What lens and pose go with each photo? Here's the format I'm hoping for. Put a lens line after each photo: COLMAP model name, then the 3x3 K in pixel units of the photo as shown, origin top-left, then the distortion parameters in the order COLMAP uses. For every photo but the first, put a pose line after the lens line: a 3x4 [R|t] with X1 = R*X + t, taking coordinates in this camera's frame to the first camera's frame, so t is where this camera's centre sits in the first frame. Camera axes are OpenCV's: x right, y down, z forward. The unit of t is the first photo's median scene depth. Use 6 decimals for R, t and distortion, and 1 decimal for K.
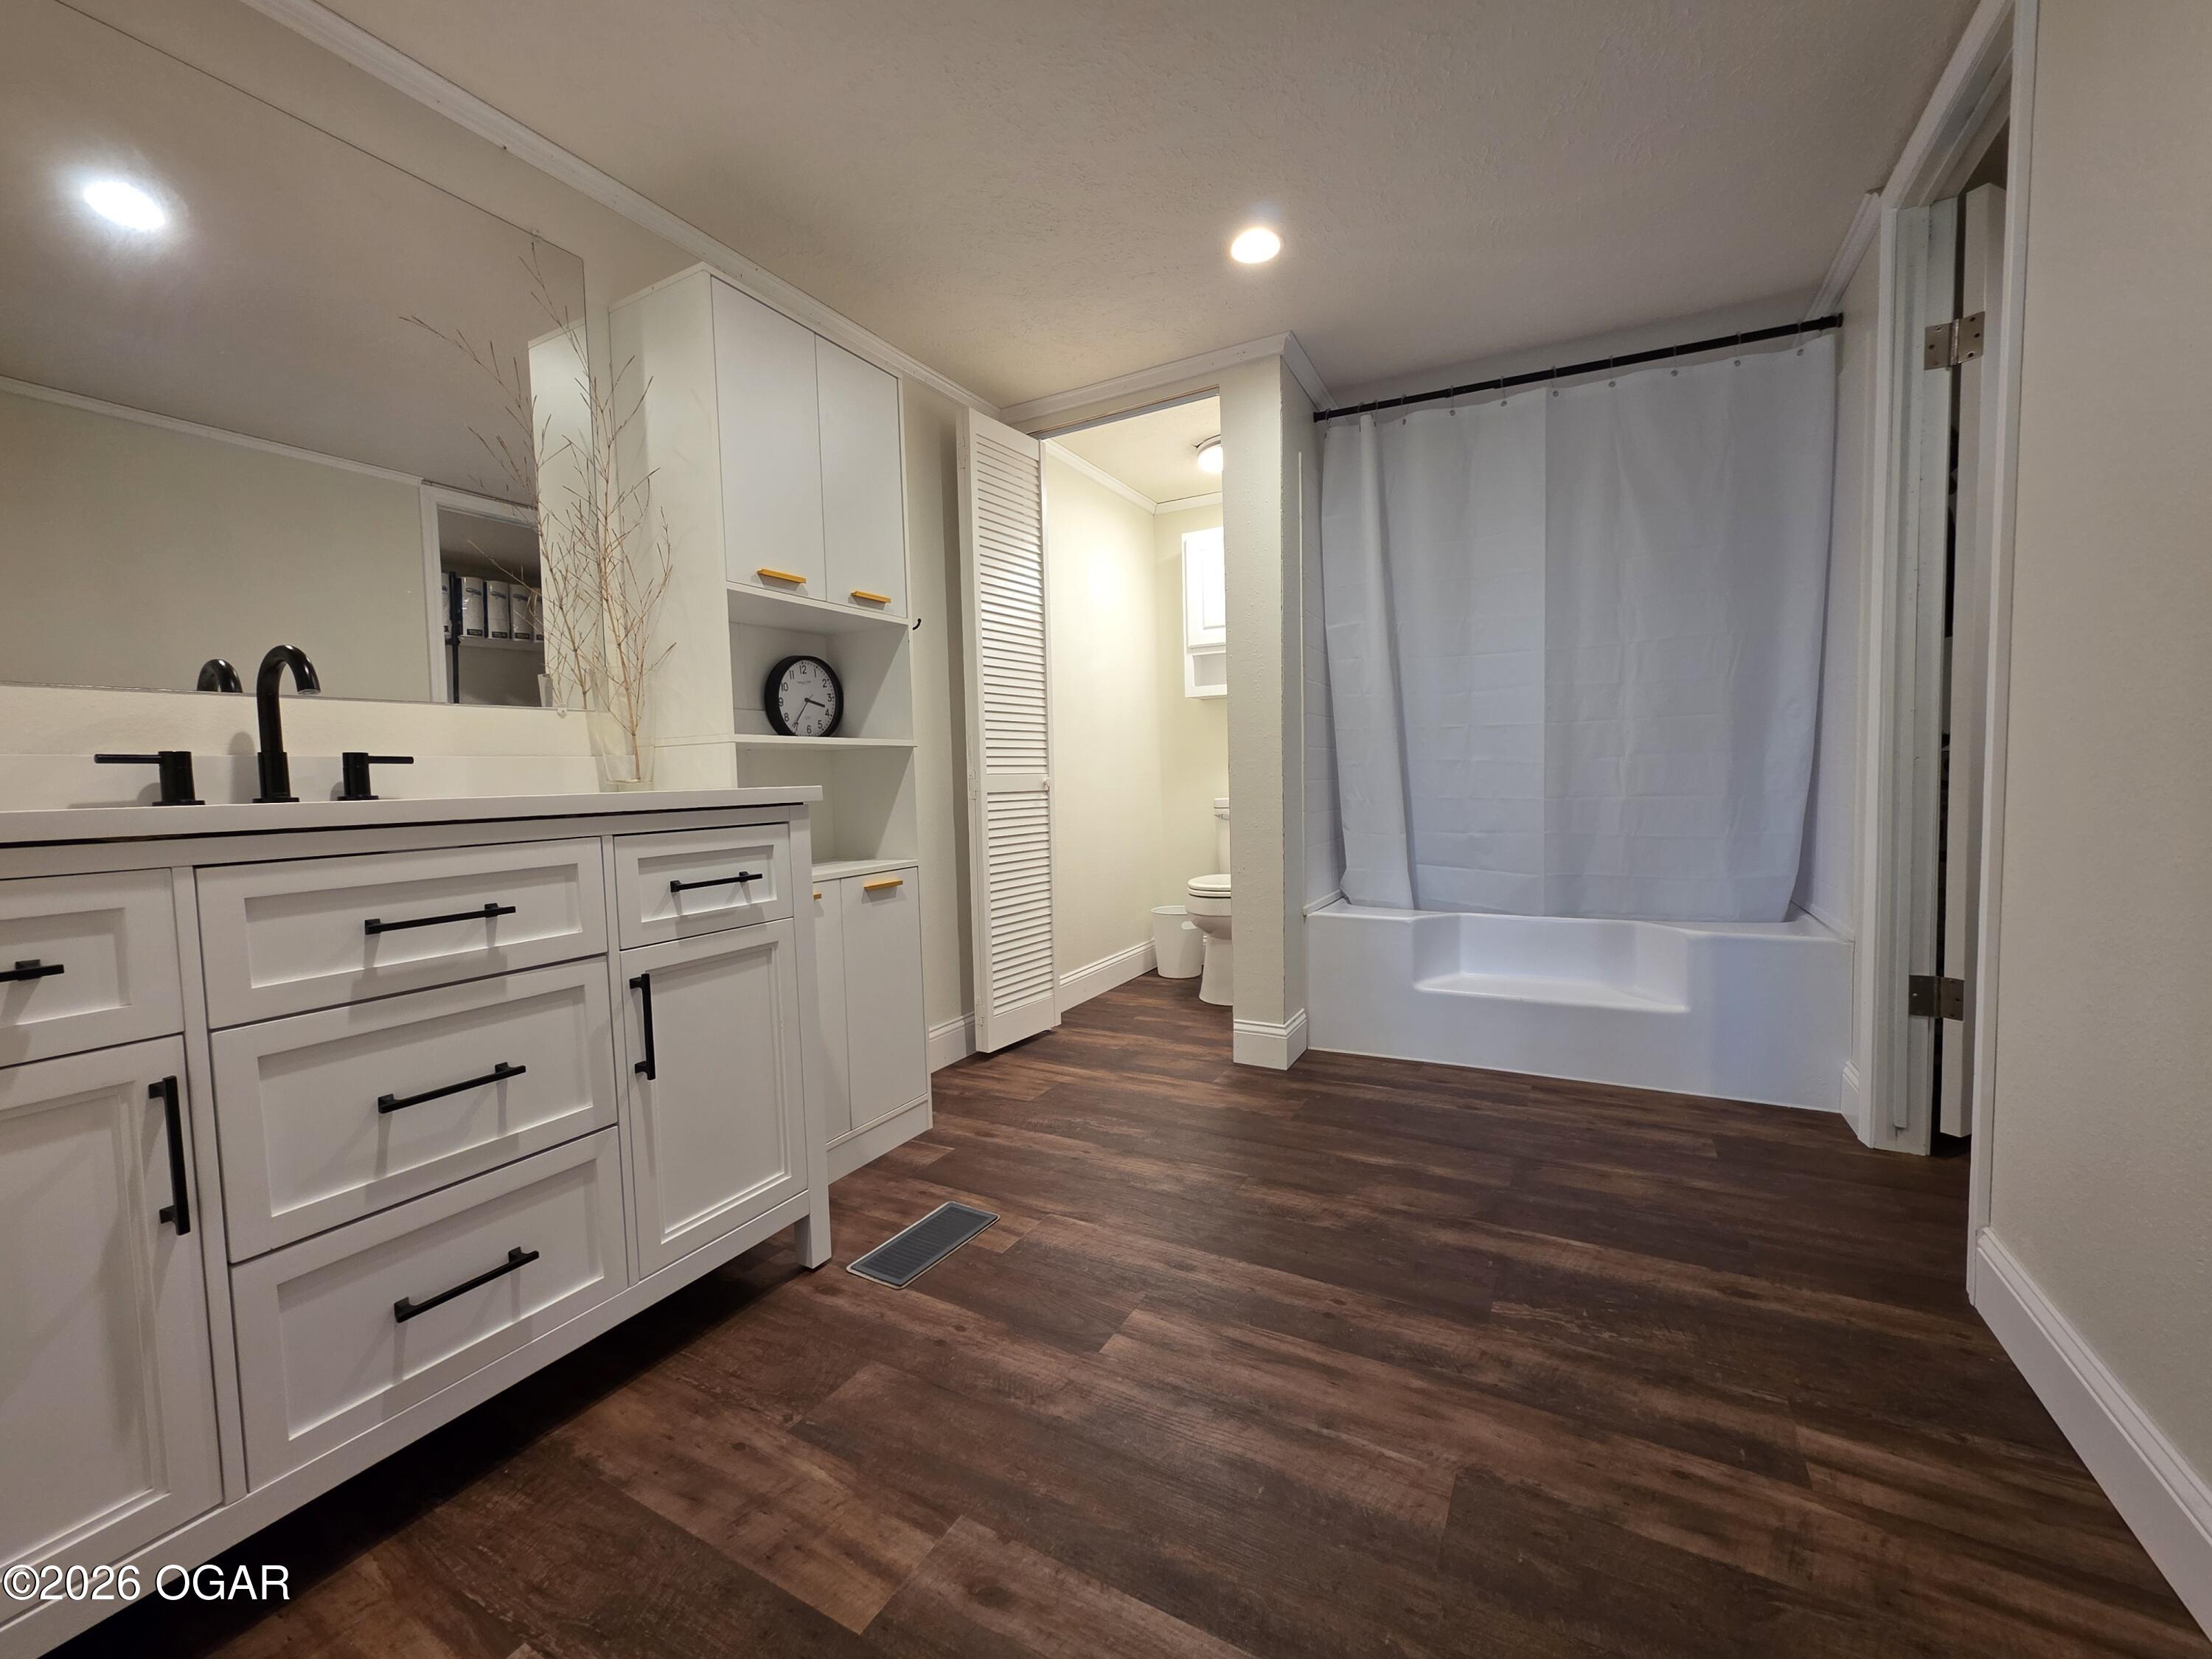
lens RADIAL K [[886.6, 0, 1103.7], [0, 886.6, 823.0], [0, 0, 1]] dist [0.000484, 0.000004]
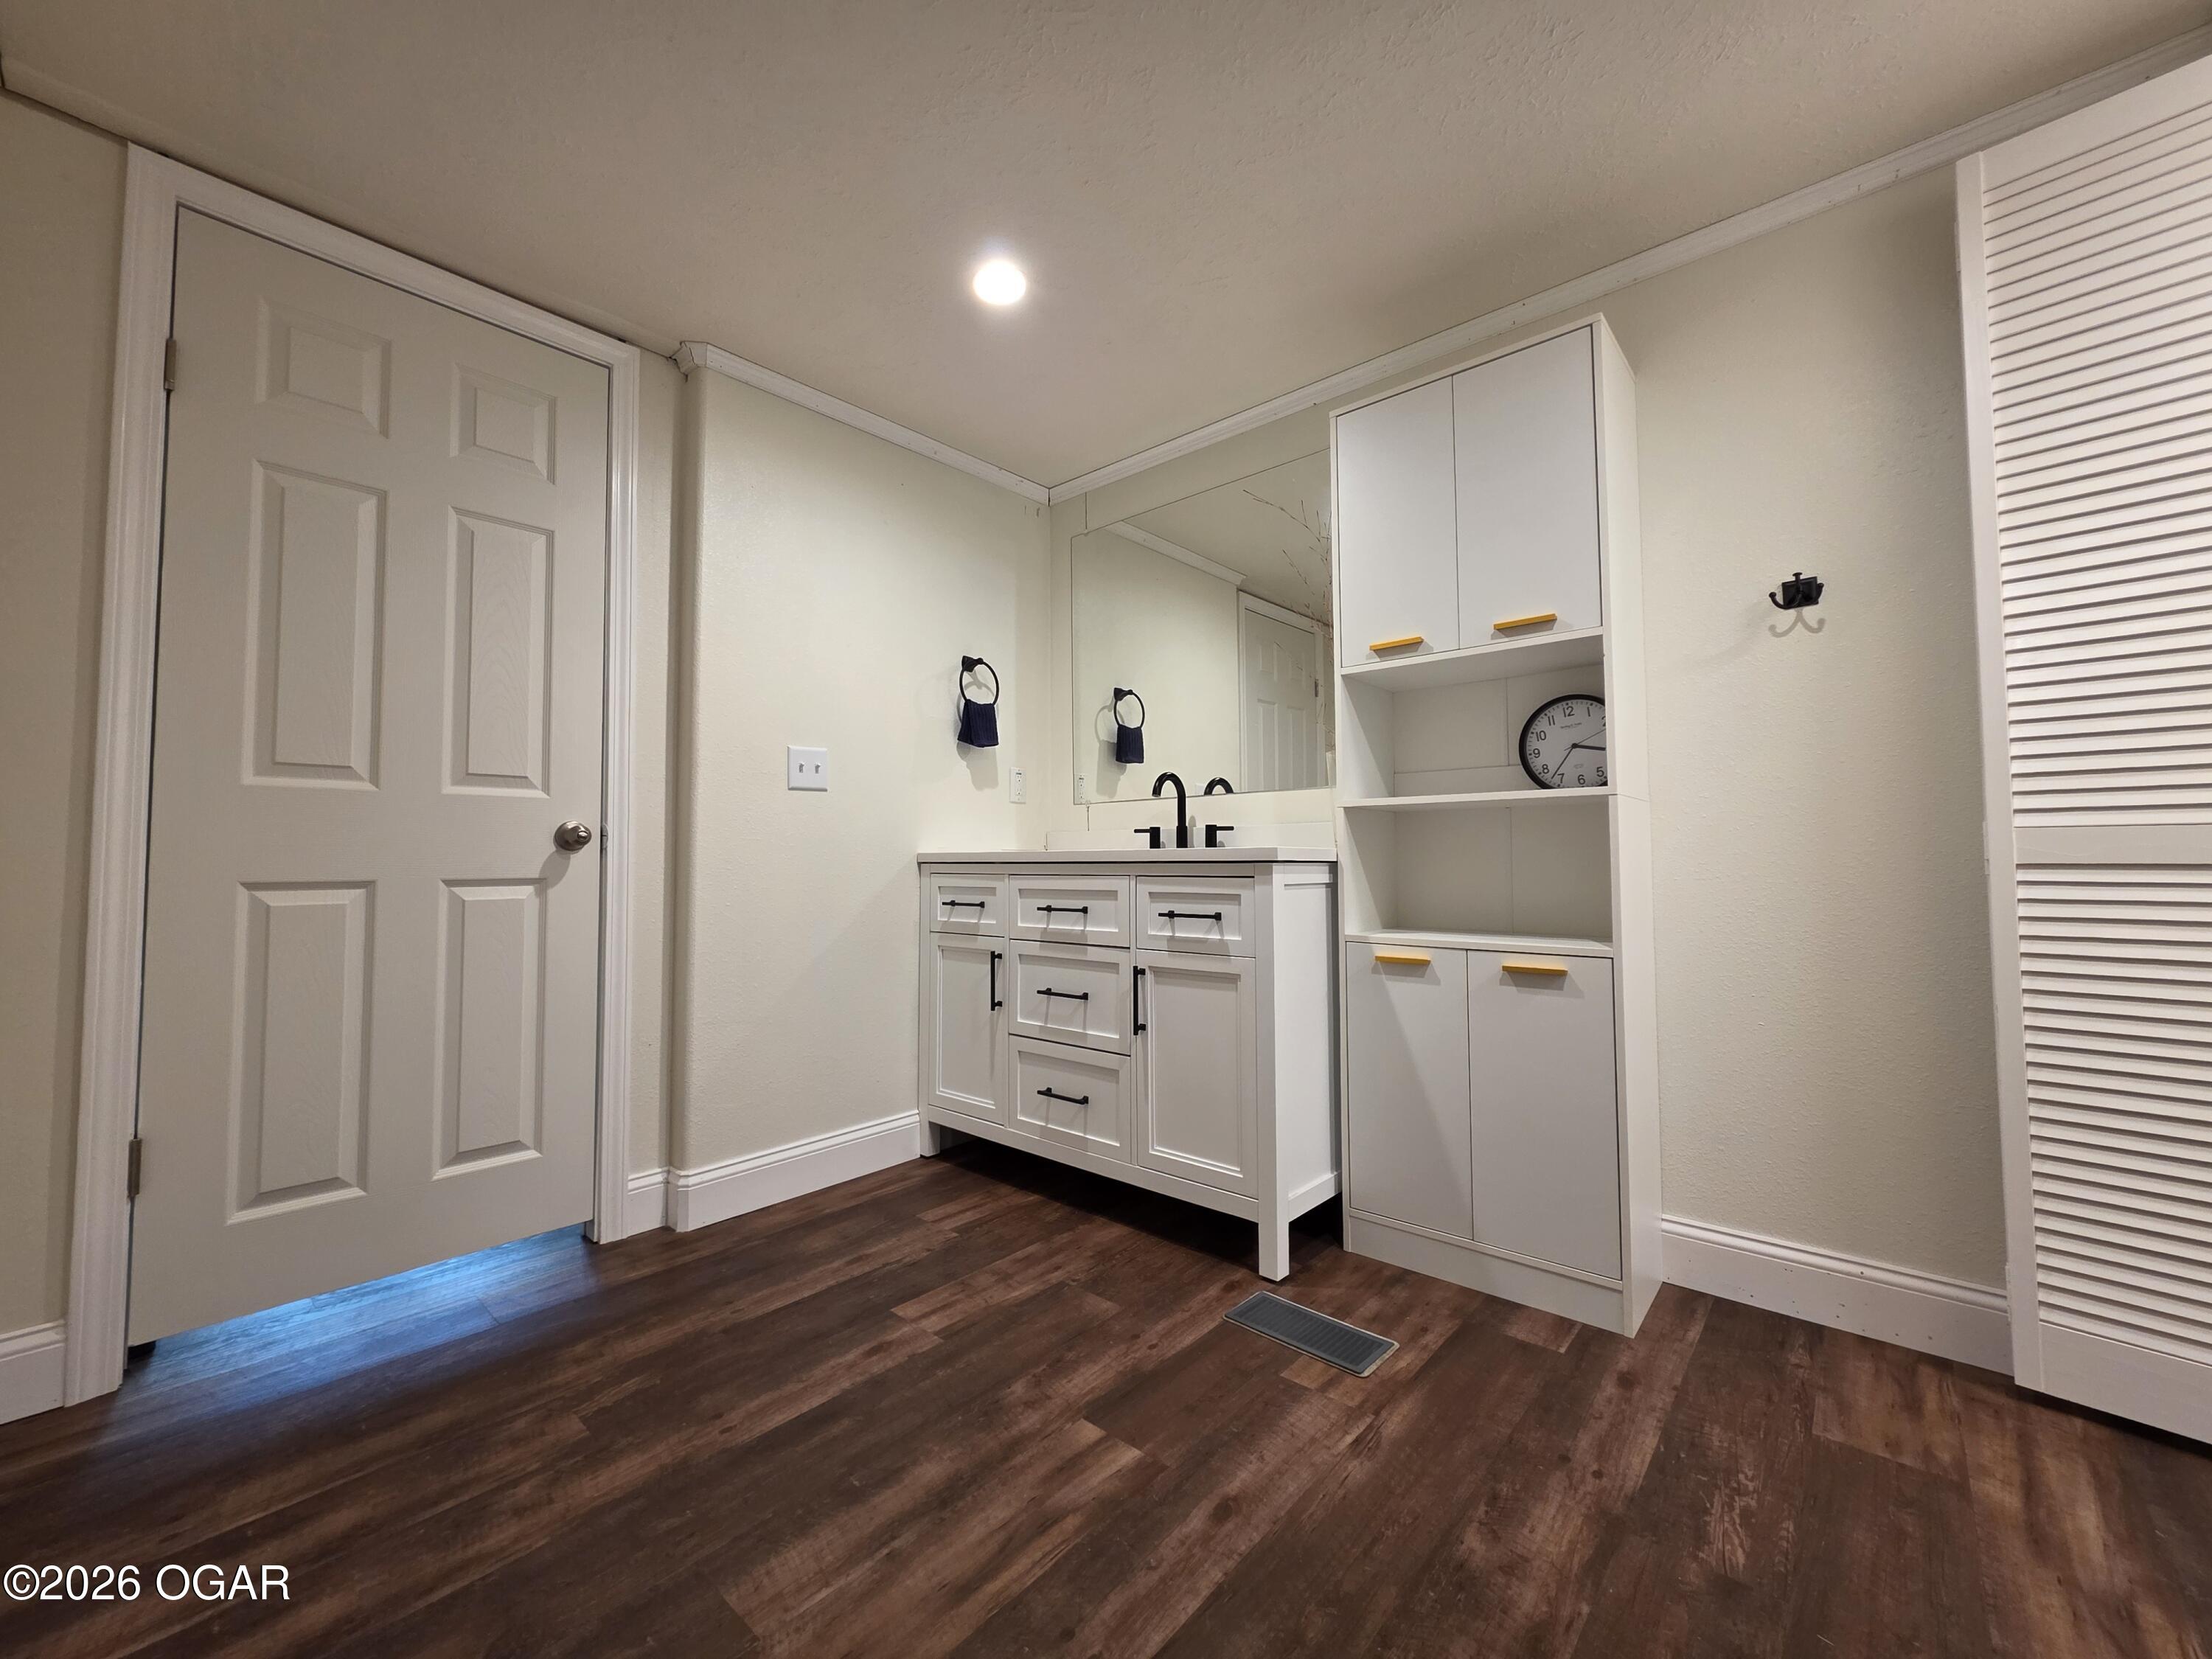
lens RADIAL K [[886.6, 0, 1103.7], [0, 886.6, 823.0], [0, 0, 1]] dist [0.000484, 0.000004]
pose [[-0.217473, -0.012362, -0.975988, 1.004099], [-0.041627, 0.999128, -0.003379, -0.071774], [0.975178, 0.039893, -0.217798, 1.257899]]
